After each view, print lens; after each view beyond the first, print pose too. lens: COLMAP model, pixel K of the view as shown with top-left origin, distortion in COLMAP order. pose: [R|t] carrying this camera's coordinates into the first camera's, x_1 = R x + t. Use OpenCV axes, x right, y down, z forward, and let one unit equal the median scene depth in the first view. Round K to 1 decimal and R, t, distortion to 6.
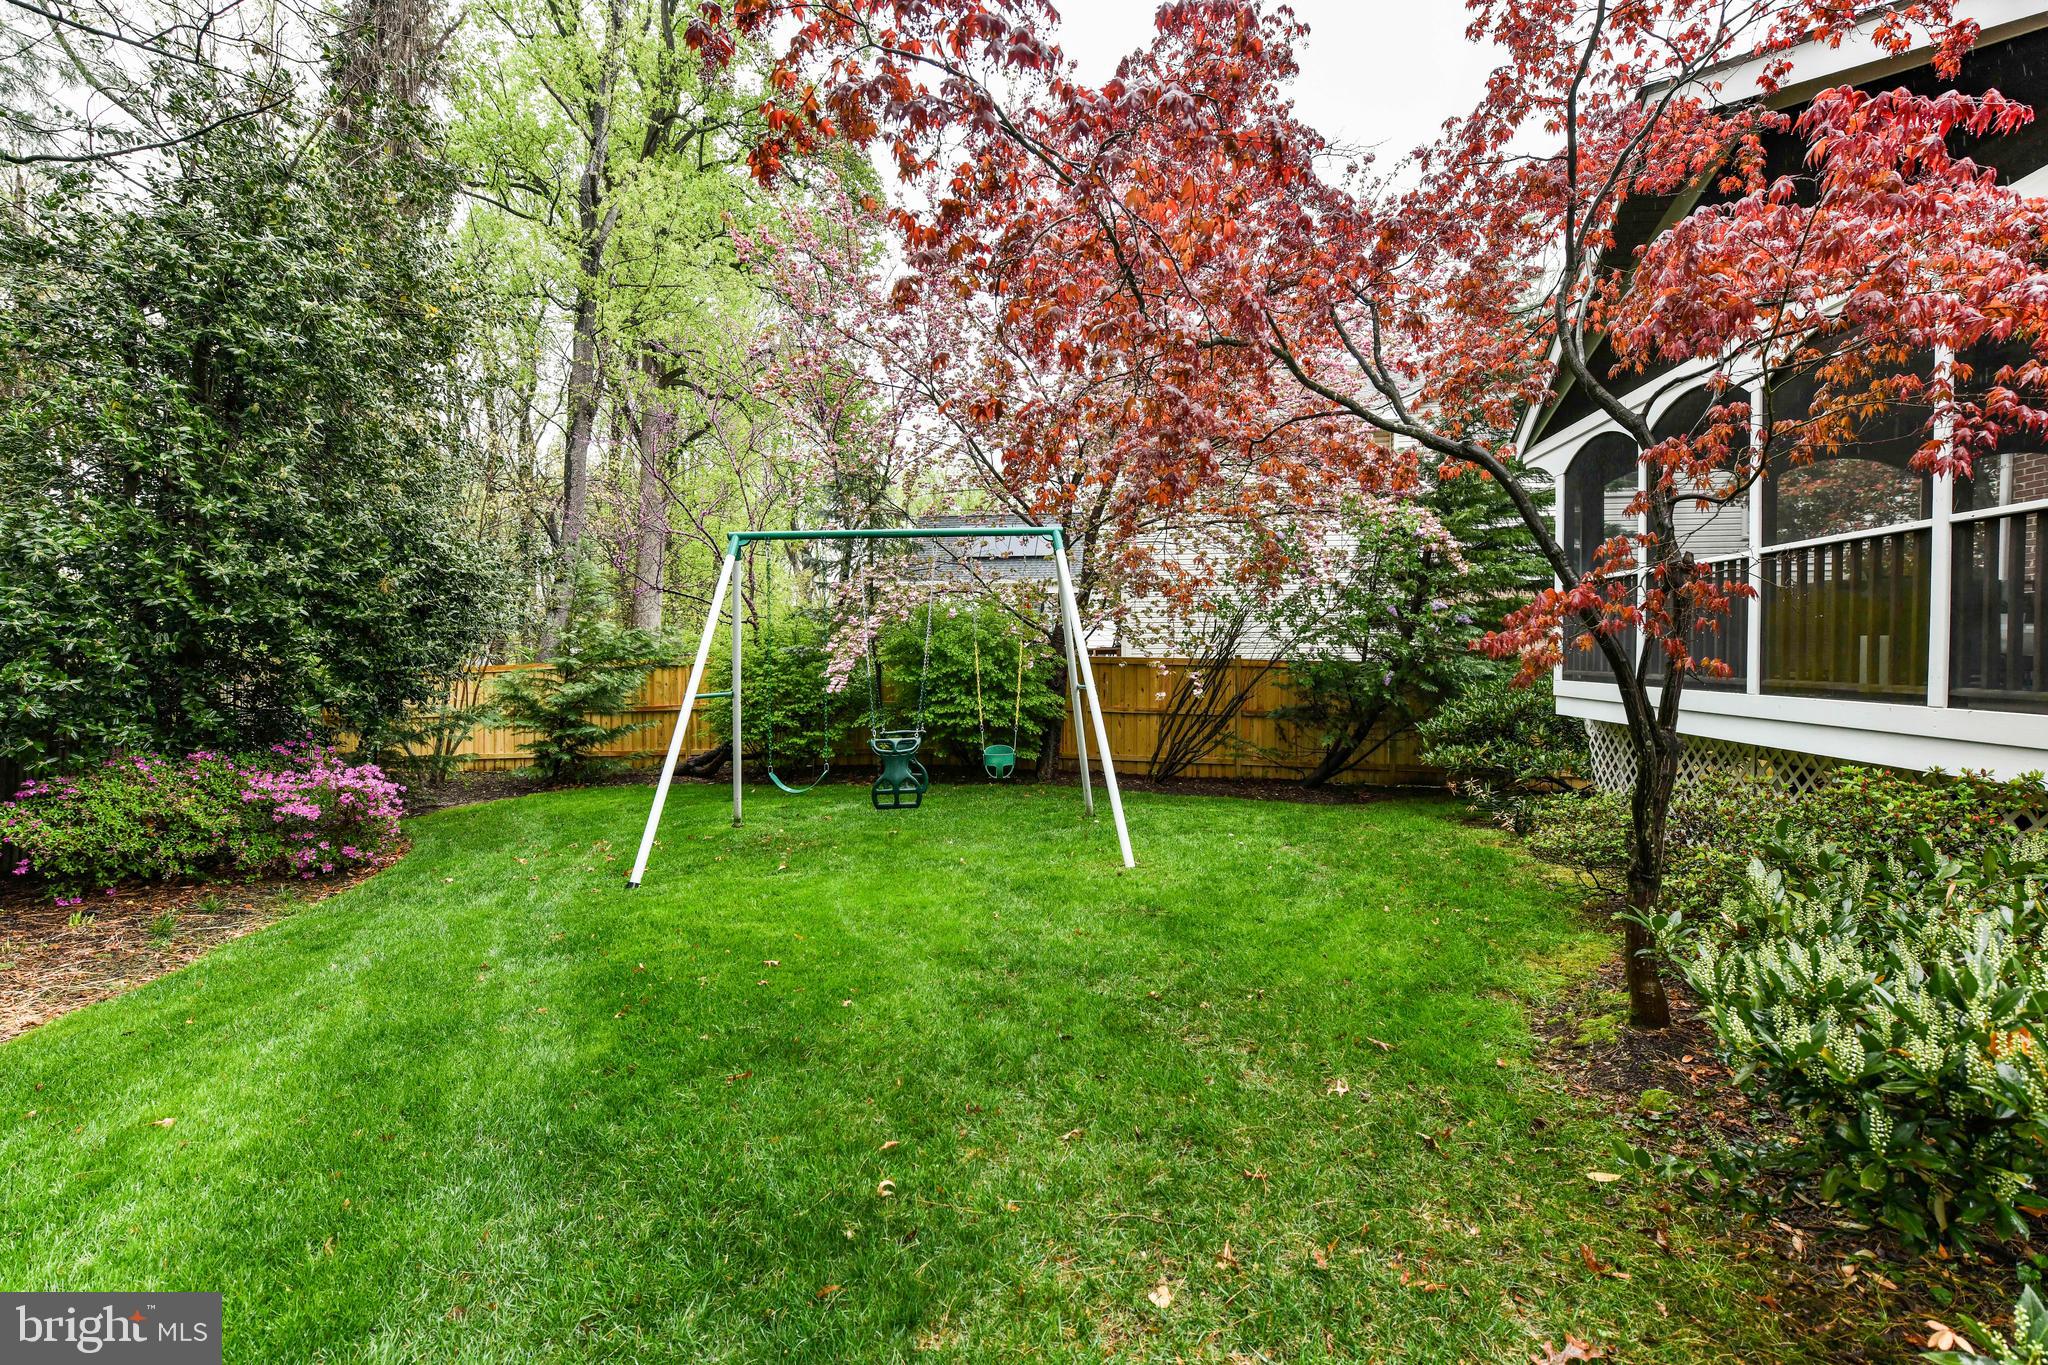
lens RADIAL K [[878.9, 0, 1005.8], [0, 878.9, 683.3], [0, 0, 1]] dist [0.001807, 0.001166]
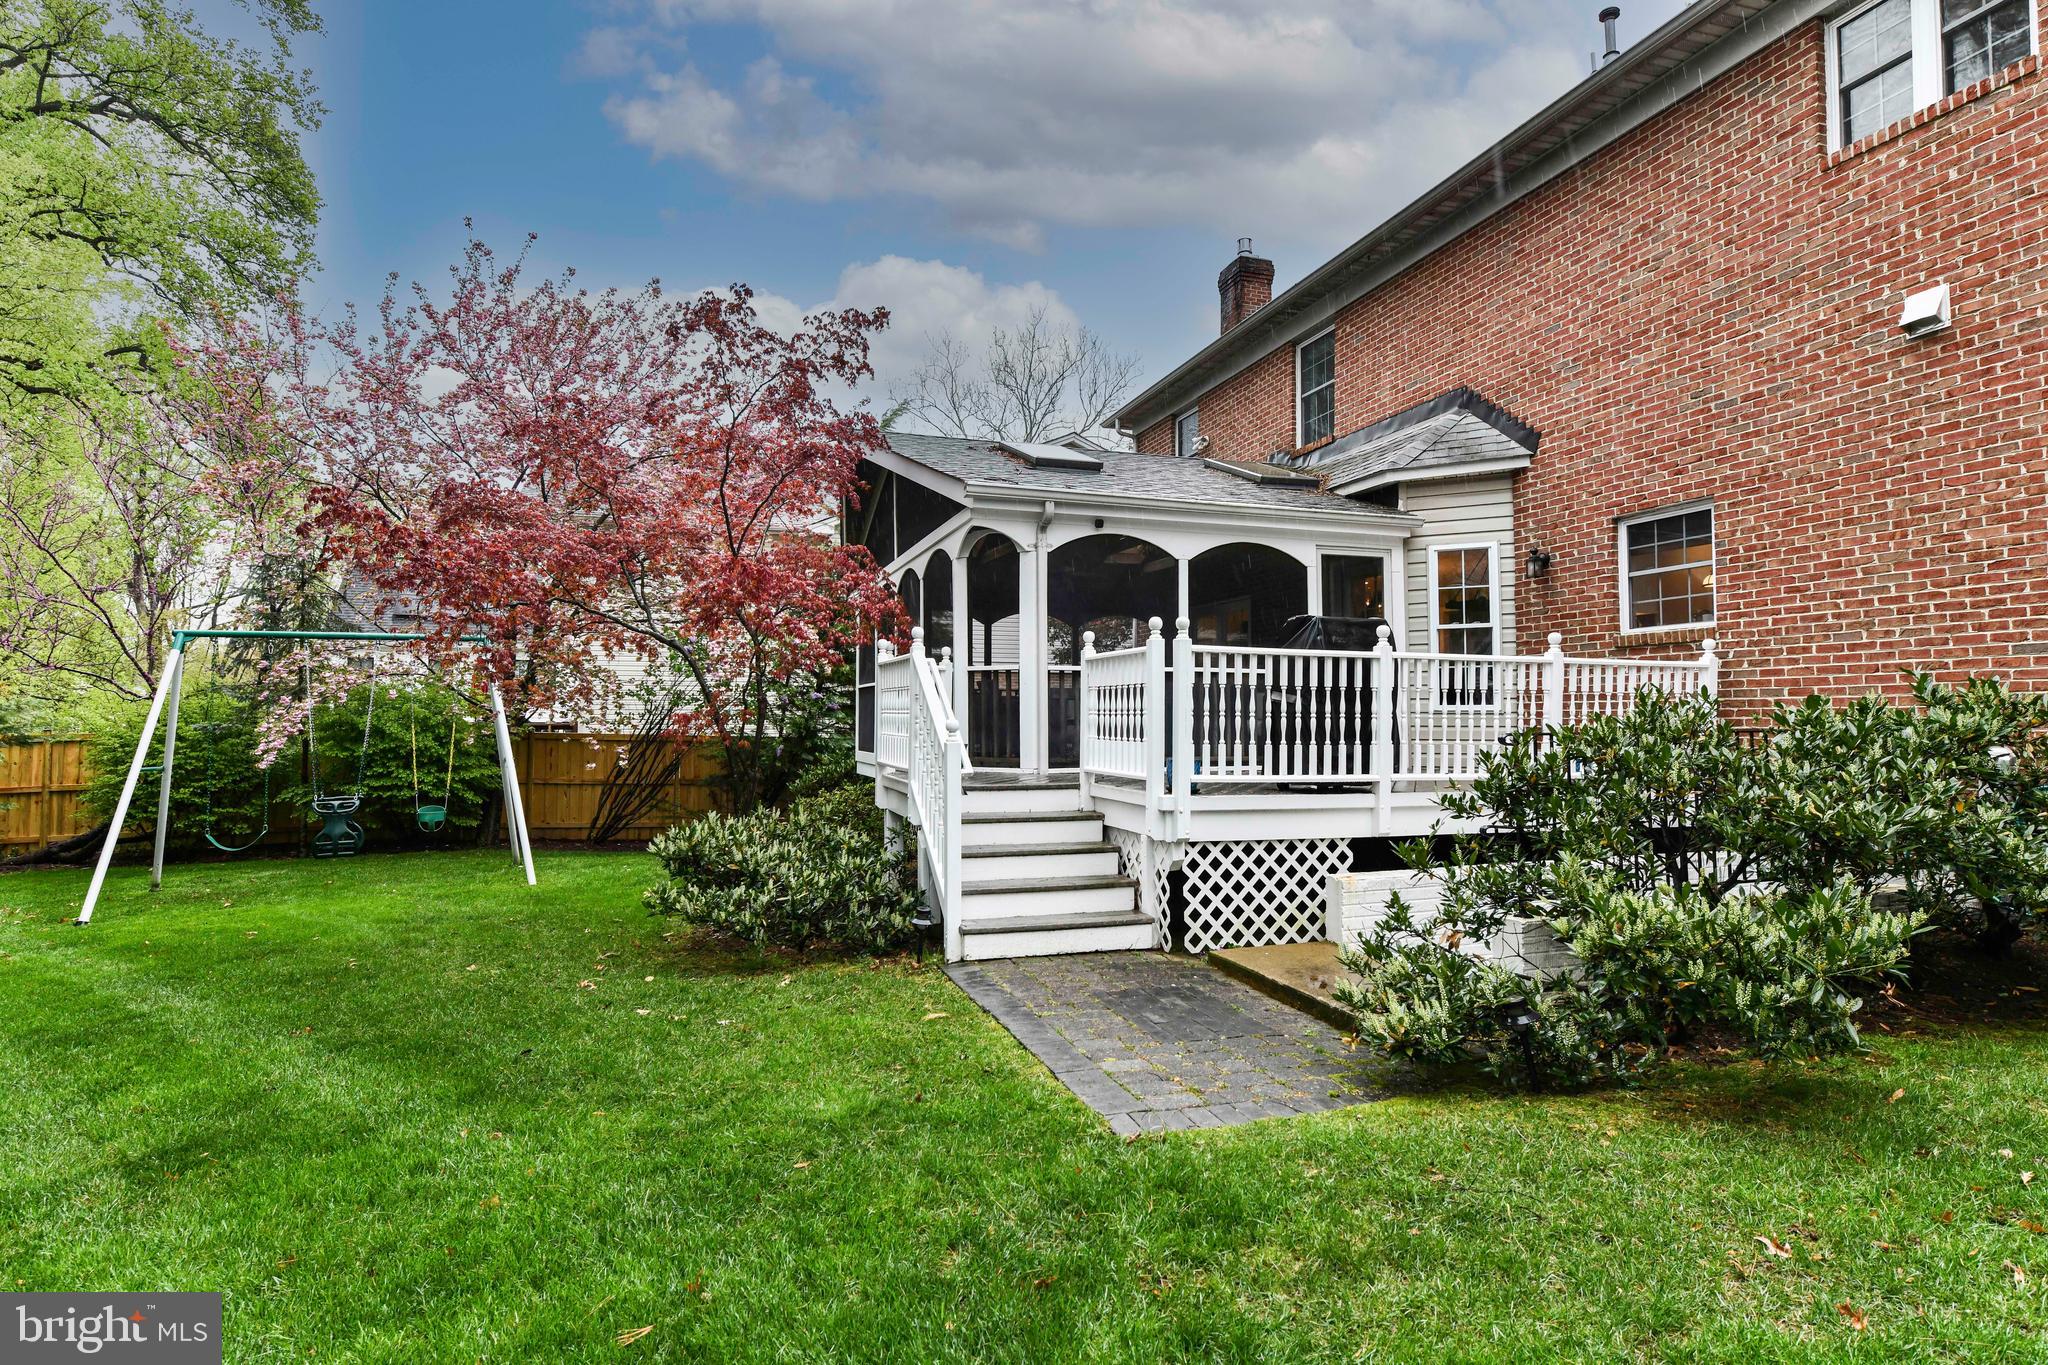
lens RADIAL K [[1084.8, 0, 1030.7], [0, 1084.8, 672.7], [0, 0, 1]] dist [0.001110, -0.000712]
pose [[0.890559, 0.024254, 0.454221, 0.032959], [0.012372, 0.996916, -0.077491, 0.008376], [-0.454699, 0.074630, 0.887513, -0.555850]]
